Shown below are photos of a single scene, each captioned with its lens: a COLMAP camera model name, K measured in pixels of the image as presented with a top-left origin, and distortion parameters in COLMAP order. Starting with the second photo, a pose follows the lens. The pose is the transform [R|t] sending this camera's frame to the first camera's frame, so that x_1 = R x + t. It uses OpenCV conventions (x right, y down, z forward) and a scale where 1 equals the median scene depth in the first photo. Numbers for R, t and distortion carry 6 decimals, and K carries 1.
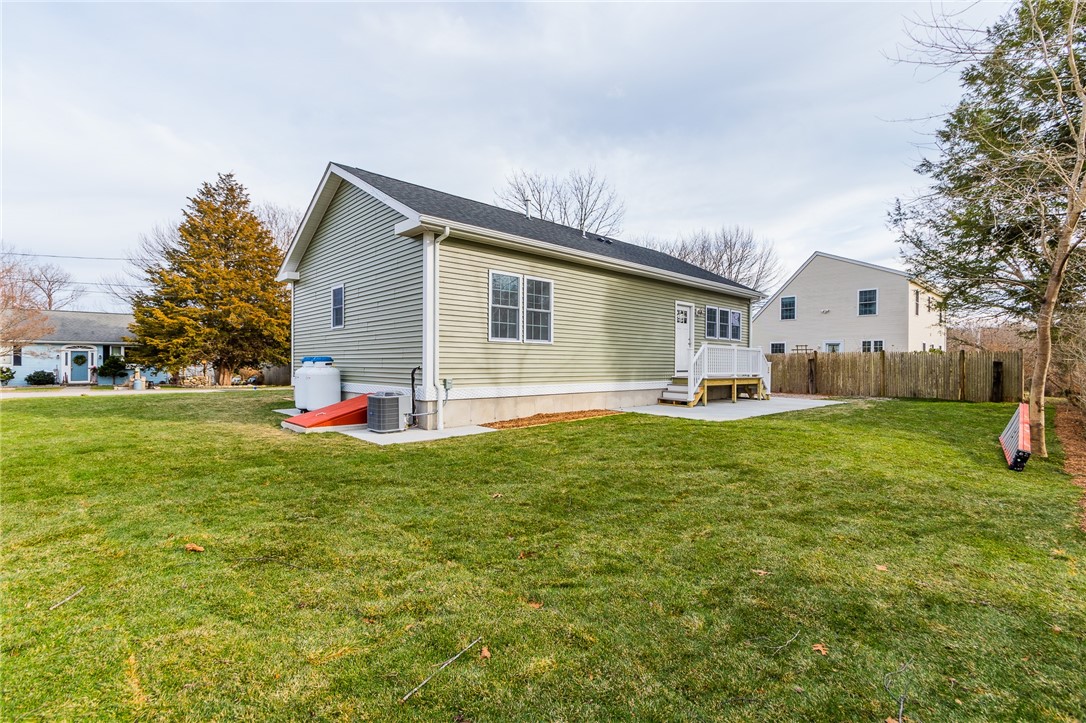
lens RADIAL K [[479.8, 0, 537.8], [0, 479.8, 363.7], [0, 0, 1]] dist [-0.000136, 0.000740]
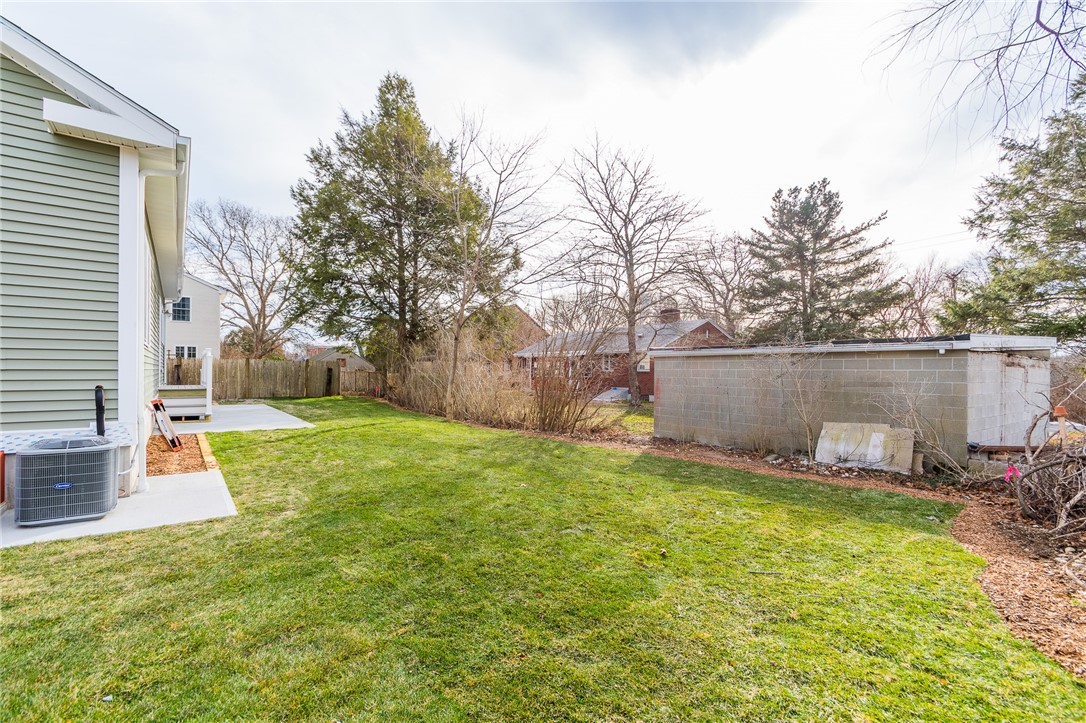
lens RADIAL K [[479.8, 0, 539.5], [0, 479.8, 369.5], [0, 0, 1]] dist [-0.000136, 0.000740]
pose [[0.099153, -0.004725, 0.995061, -0.364351], [-0.003118, 0.999982, 0.005059, -0.008541], [-0.995067, -0.003604, 0.099137, 0.219993]]
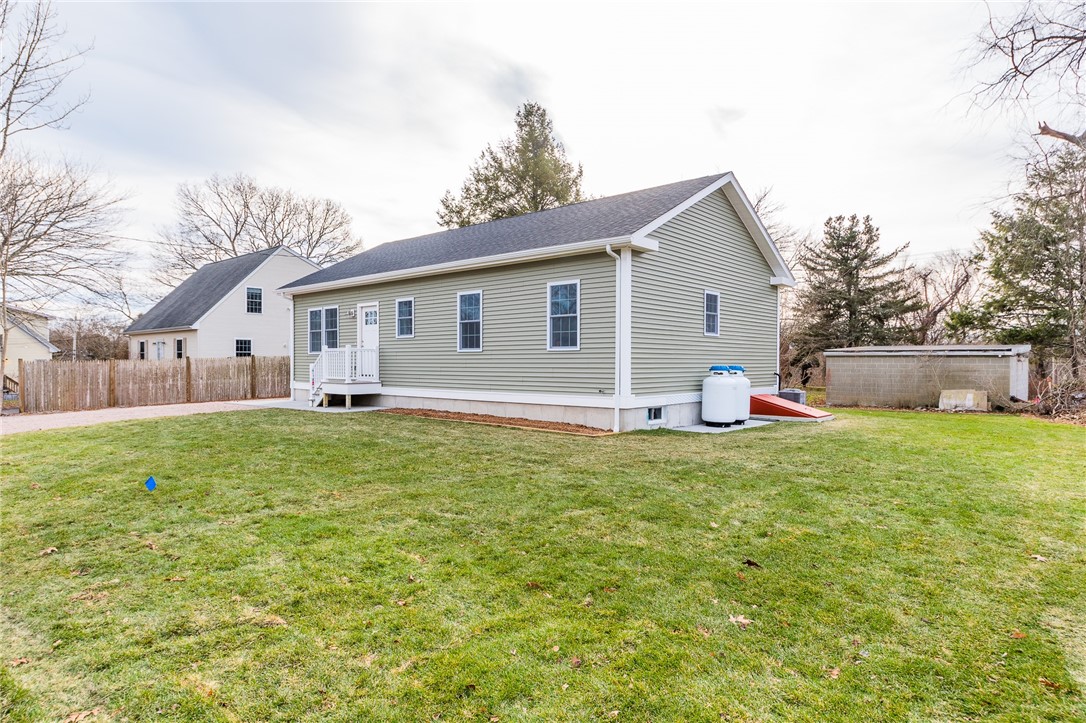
lens RADIAL K [[624.7, 0, 539.9], [0, 624.7, 359.5], [0, 0, 1]] dist [0.004085, 0.000844]
pose [[-0.109191, -0.006608, 0.993999, -1.087509], [-0.000088, 0.999978, 0.006638, -0.025182], [-0.994021, 0.000637, -0.109189, 0.997708]]
